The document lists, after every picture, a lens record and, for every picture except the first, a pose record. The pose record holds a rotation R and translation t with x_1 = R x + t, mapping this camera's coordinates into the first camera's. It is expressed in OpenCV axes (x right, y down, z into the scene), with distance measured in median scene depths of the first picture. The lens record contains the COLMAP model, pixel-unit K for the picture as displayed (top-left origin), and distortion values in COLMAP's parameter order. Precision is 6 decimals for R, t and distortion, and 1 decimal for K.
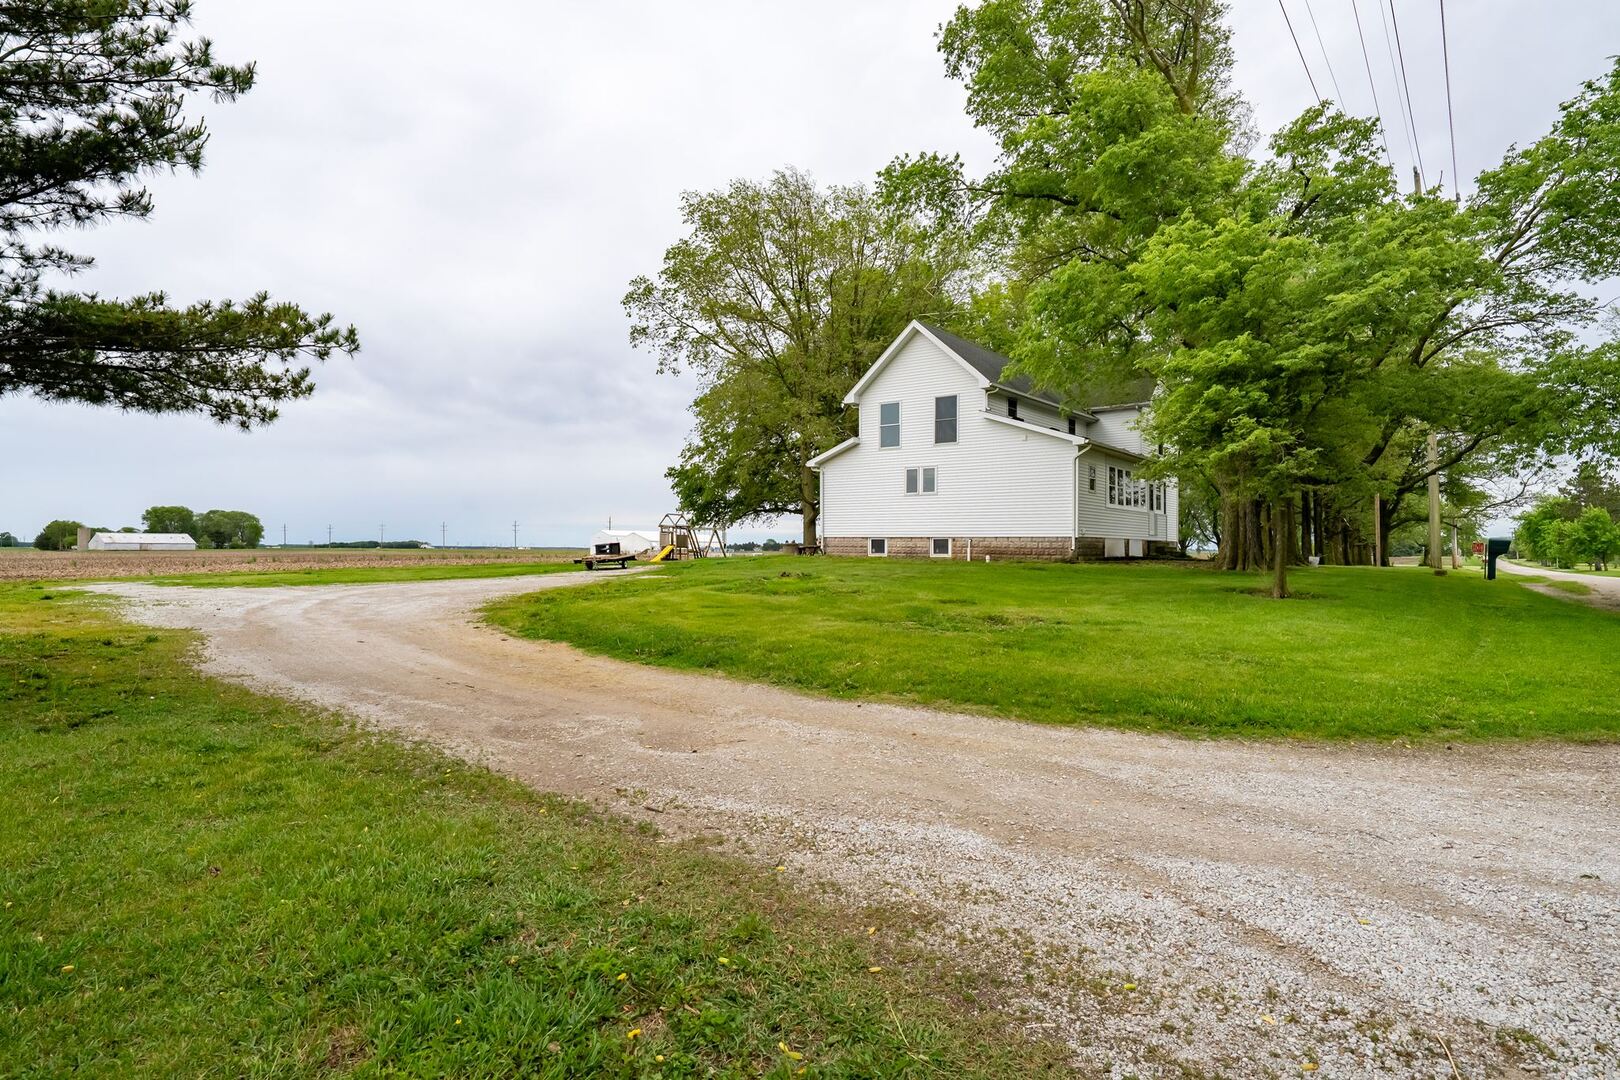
lens RADIAL K [[851.6, 0, 810.0], [0, 851.6, 540.0], [0, 0, 1]] dist [-0.000018, 0.000067]
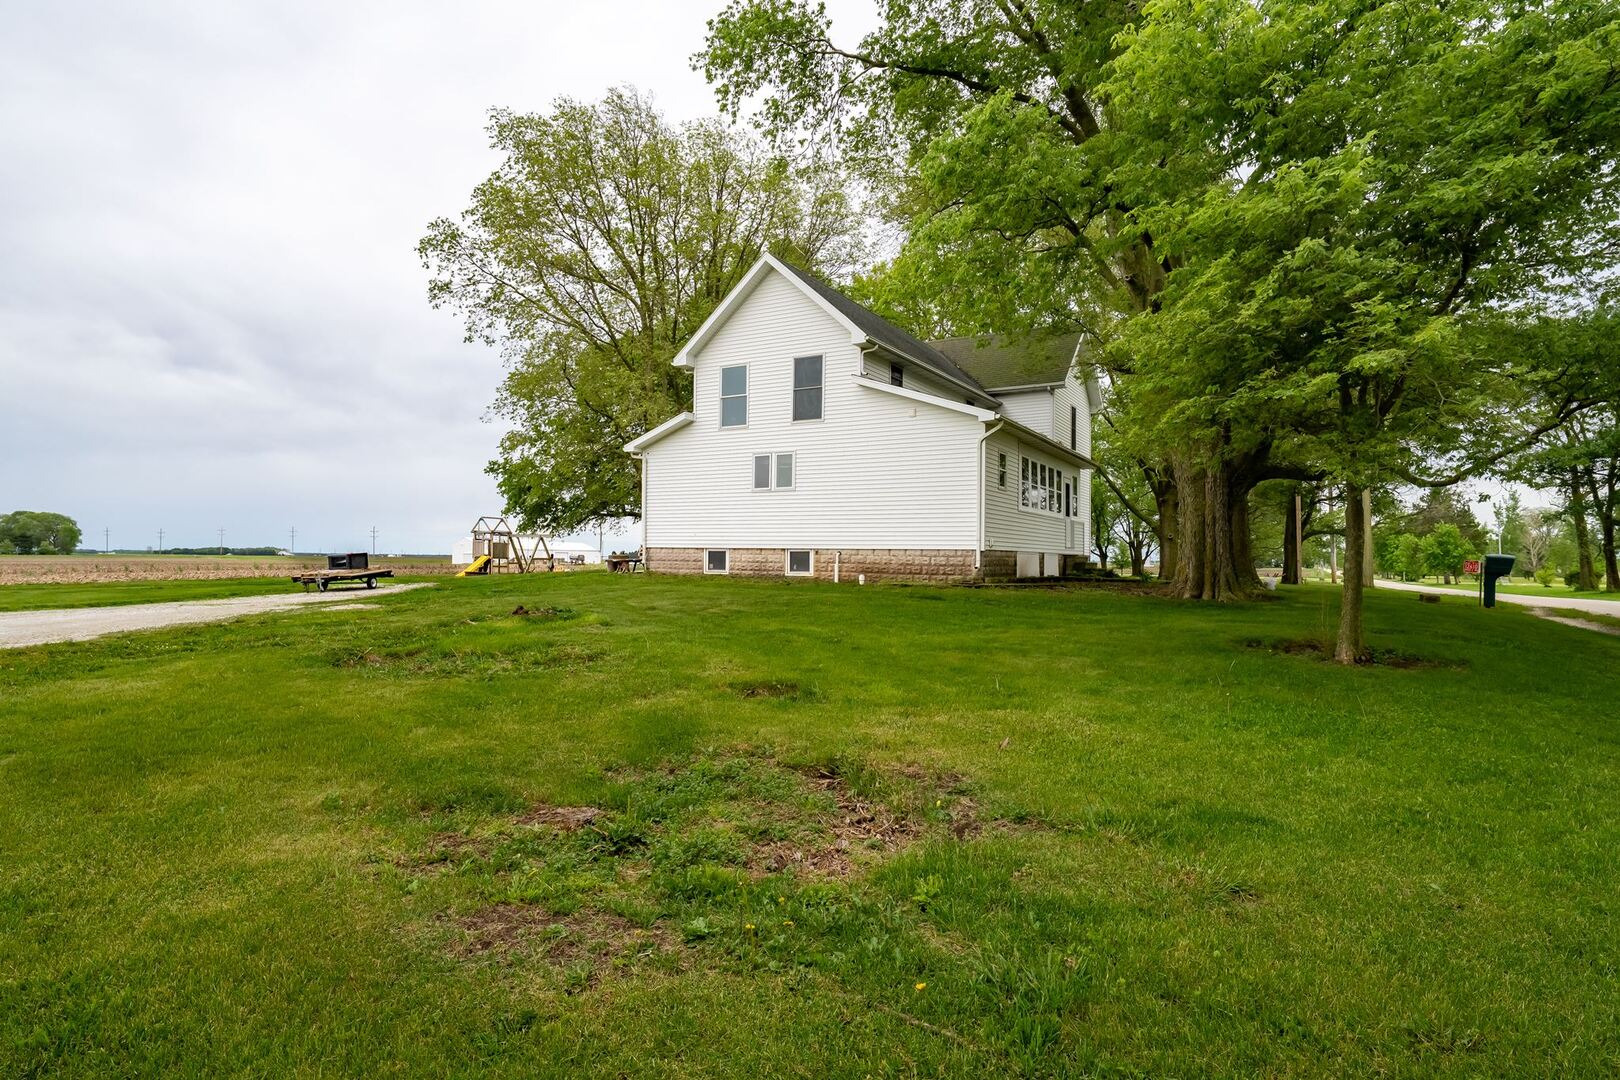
lens RADIAL K [[830.3, 0, 810.0], [0, 830.3, 540.0], [0, 0, 1]] dist [0.000063, -0.000092]
pose [[0.991797, 0.008247, 0.127556, 0.064893], [-0.006823, 0.999909, -0.011600, -0.002333], [-0.127640, 0.010634, 0.991764, 0.265487]]
